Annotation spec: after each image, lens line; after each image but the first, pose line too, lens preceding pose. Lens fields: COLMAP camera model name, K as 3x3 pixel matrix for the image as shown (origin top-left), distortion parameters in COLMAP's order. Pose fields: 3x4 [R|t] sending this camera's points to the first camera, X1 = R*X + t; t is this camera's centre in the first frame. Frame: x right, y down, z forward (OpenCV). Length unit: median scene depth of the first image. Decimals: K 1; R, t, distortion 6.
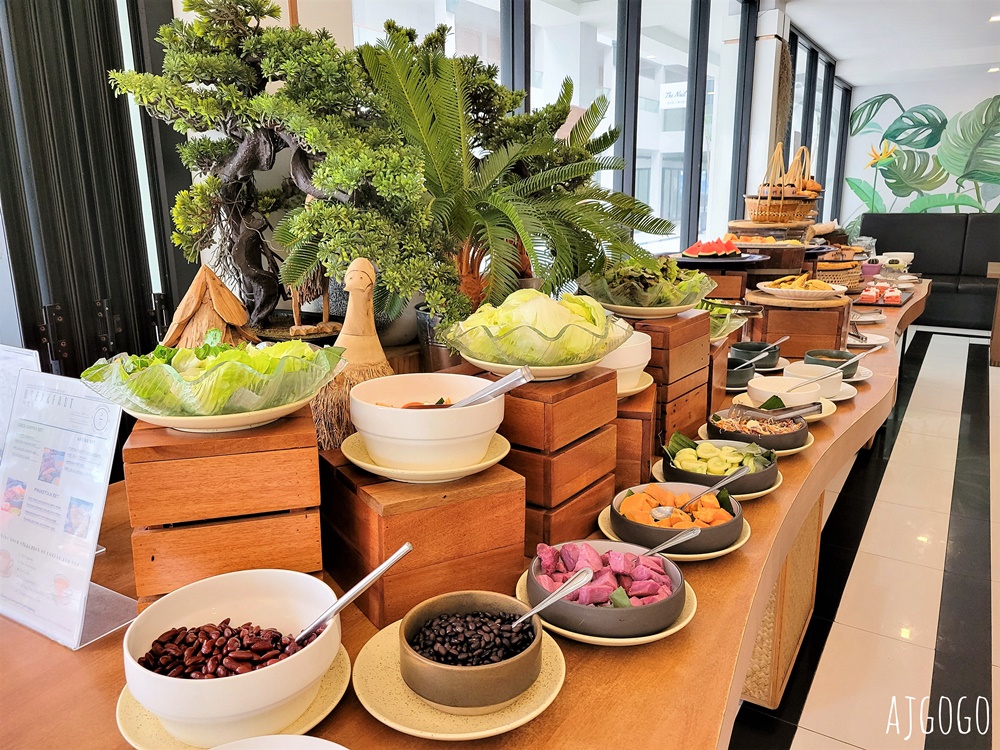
lens RADIAL K [[768.7, 0, 500.0], [0, 768.7, 375.0], [0, 0, 1]] dist [0.036691, 0.001096]
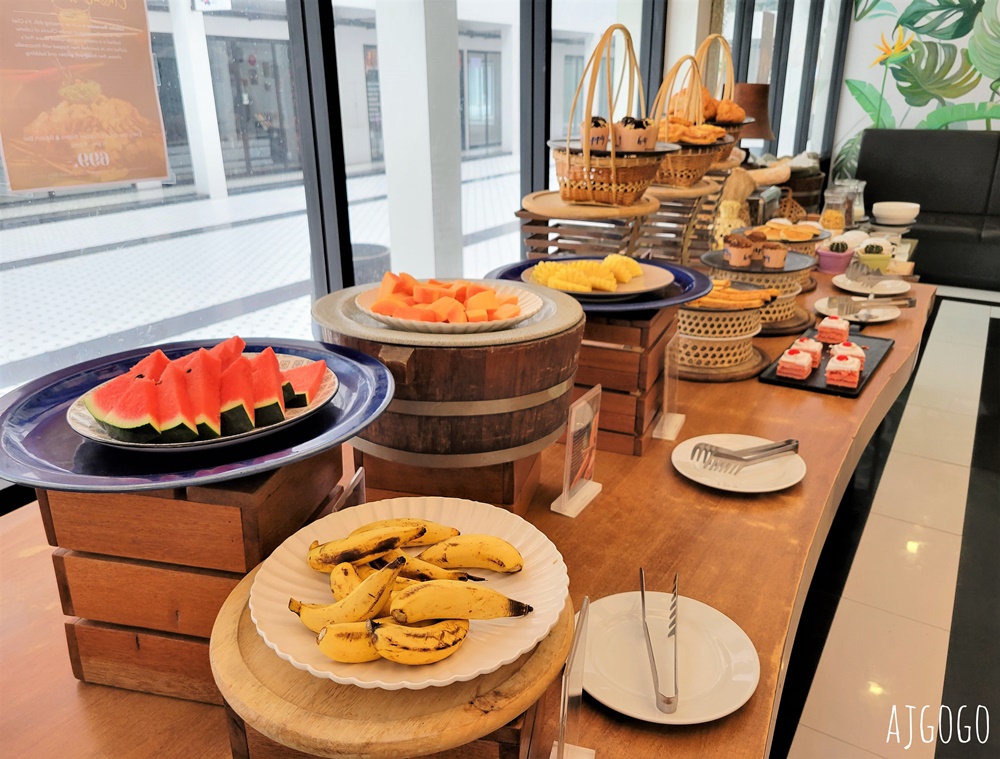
lens RADIAL K [[782.4, 0, 500.0], [0, 782.4, 379.5], [0, 0, 1]] dist [0.008713, 0.003156]
pose [[0.999962, 0.004501, -0.007428, 0.124852], [-0.003525, 0.991961, 0.126498, -0.064070], [0.007937, -0.126467, 0.991939, 0.218234]]
